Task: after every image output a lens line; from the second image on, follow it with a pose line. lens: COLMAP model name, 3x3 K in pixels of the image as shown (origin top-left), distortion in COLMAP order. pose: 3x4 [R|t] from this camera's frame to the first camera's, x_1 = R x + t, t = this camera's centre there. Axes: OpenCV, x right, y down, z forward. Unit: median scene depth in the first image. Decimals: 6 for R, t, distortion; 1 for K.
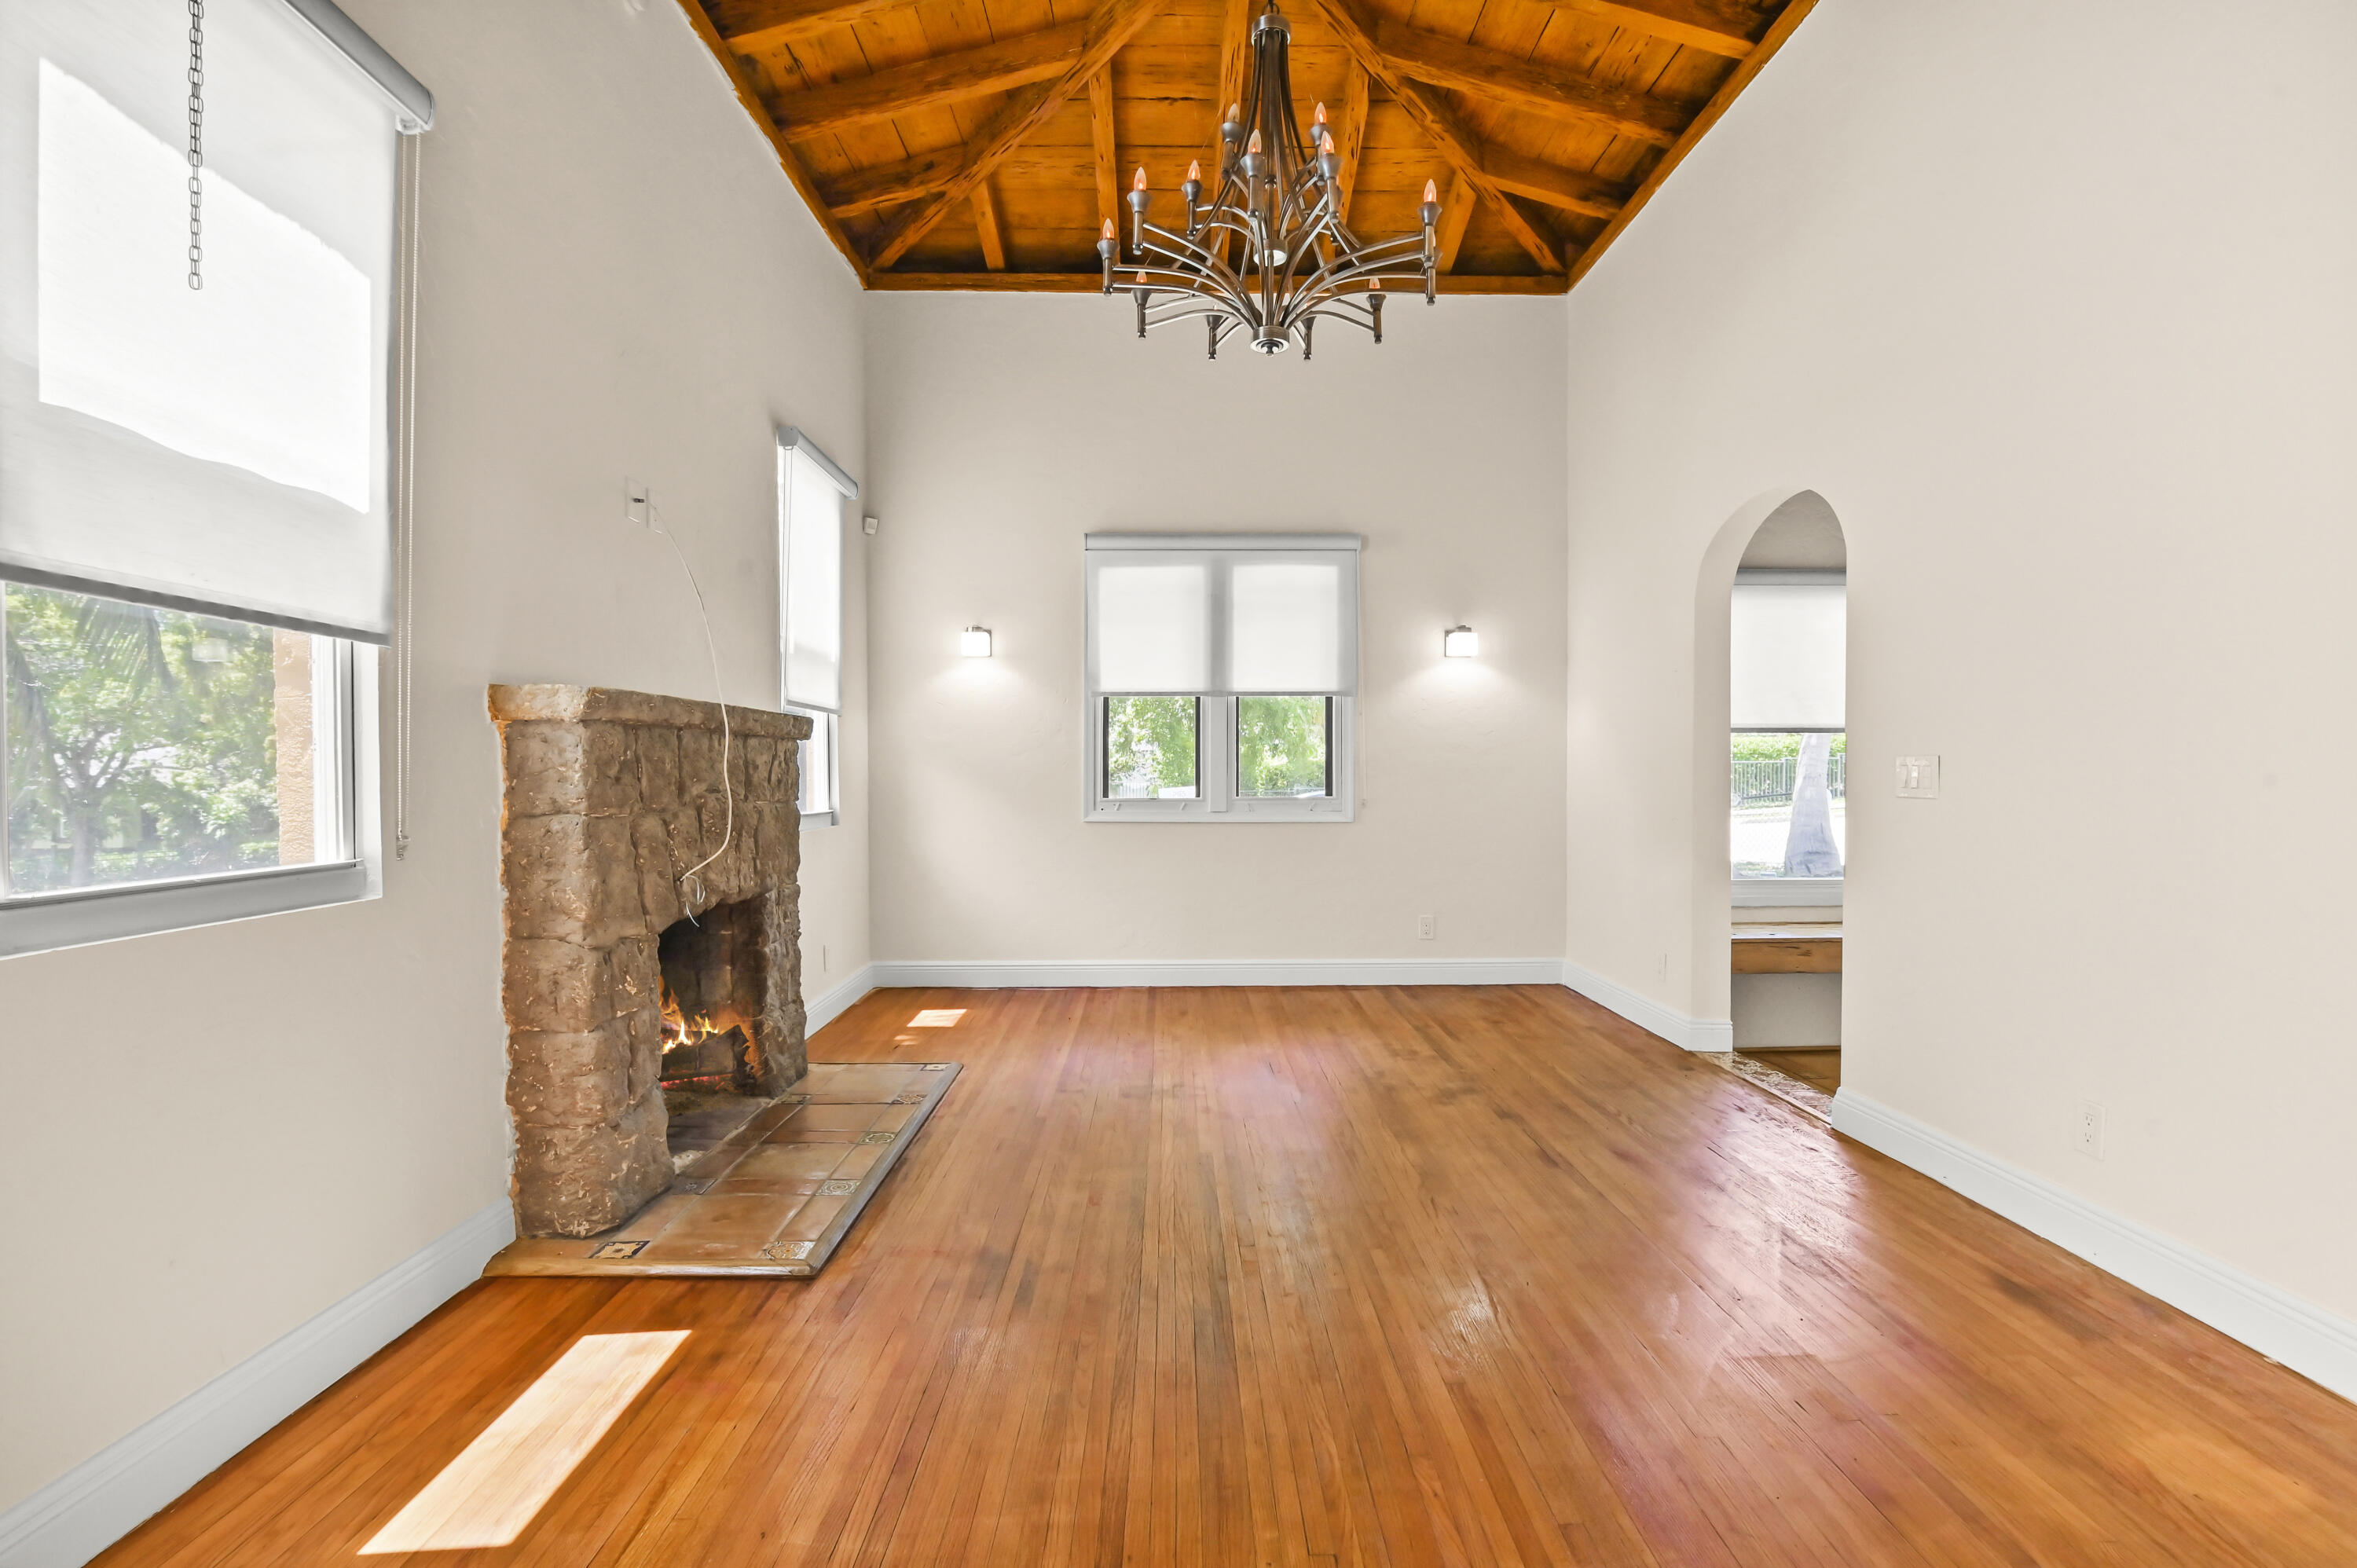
lens RADIAL K [[1085.0, 0, 1191.0], [0, 1085.0, 787.2], [0, 0, 1]] dist [-0.019583, 0.000384]
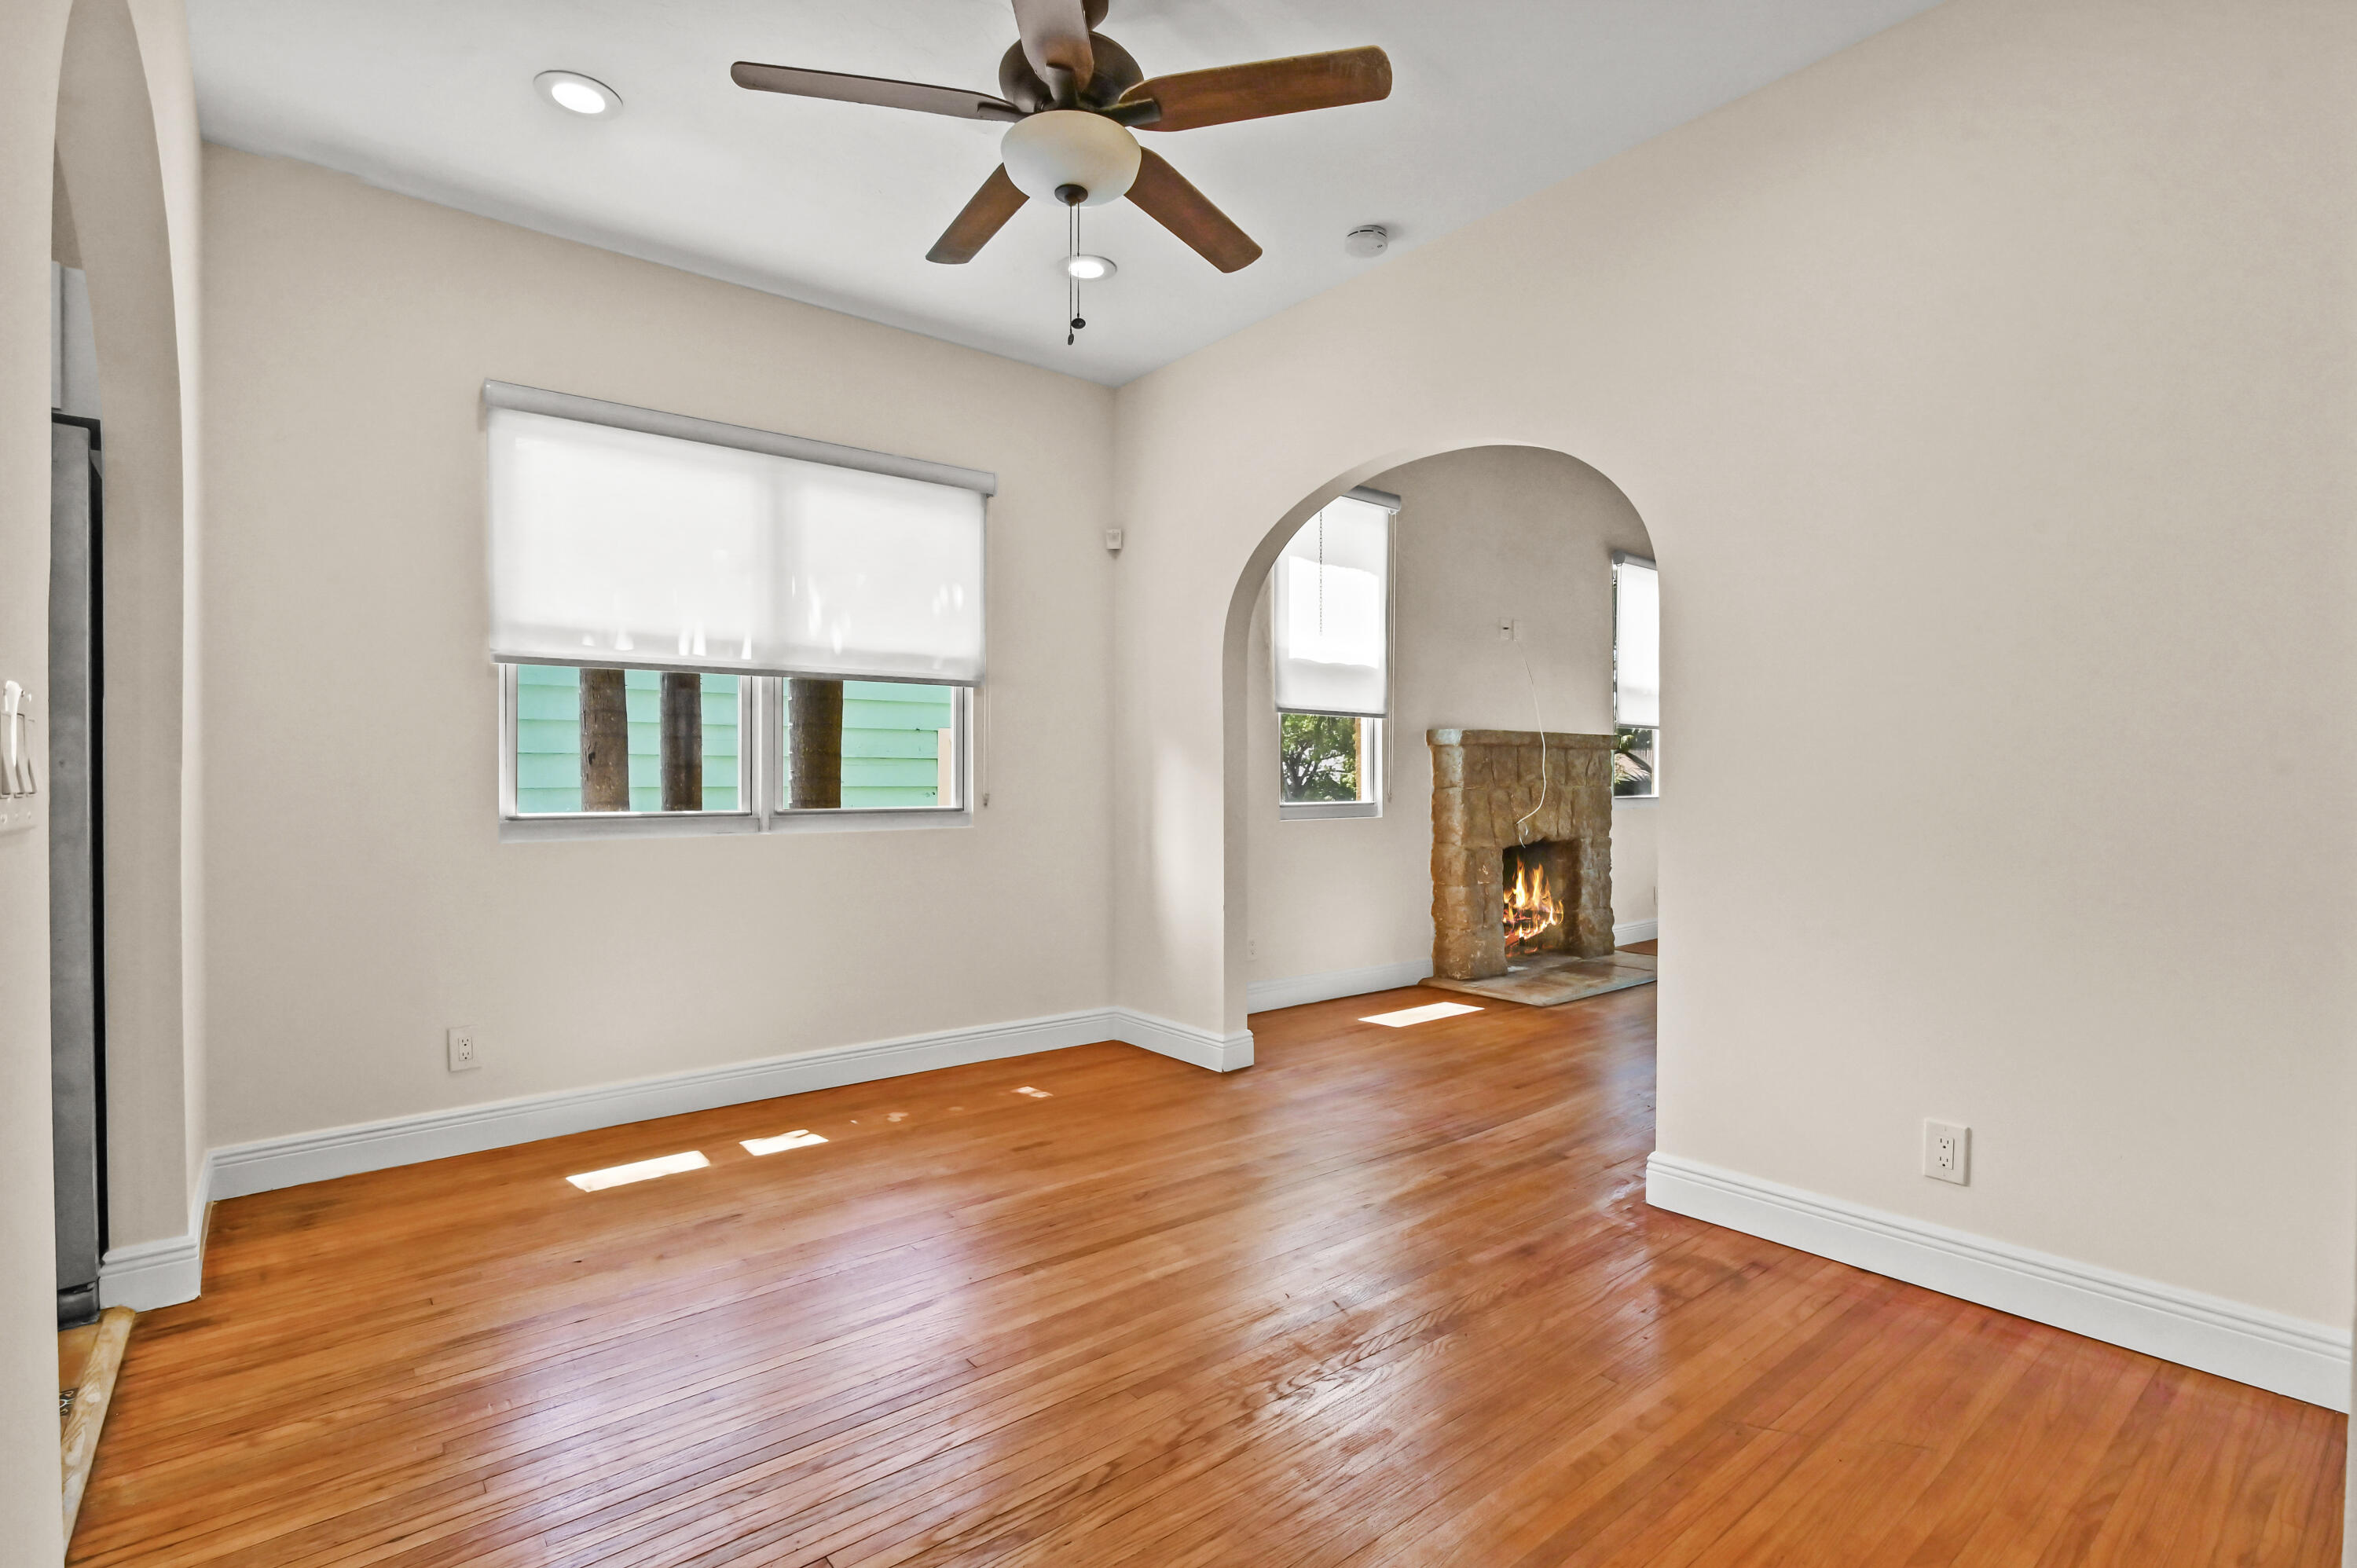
lens RADIAL K [[1085.0, 0, 1191.0], [0, 1085.0, 787.2], [0, 0, 1]] dist [-0.019583, 0.000384]
pose [[0.620051, 0.007604, -0.784524, 0.809204], [-0.009345, 0.999954, 0.002306, 0.024259], [0.784506, 0.005901, 0.620094, -0.786368]]
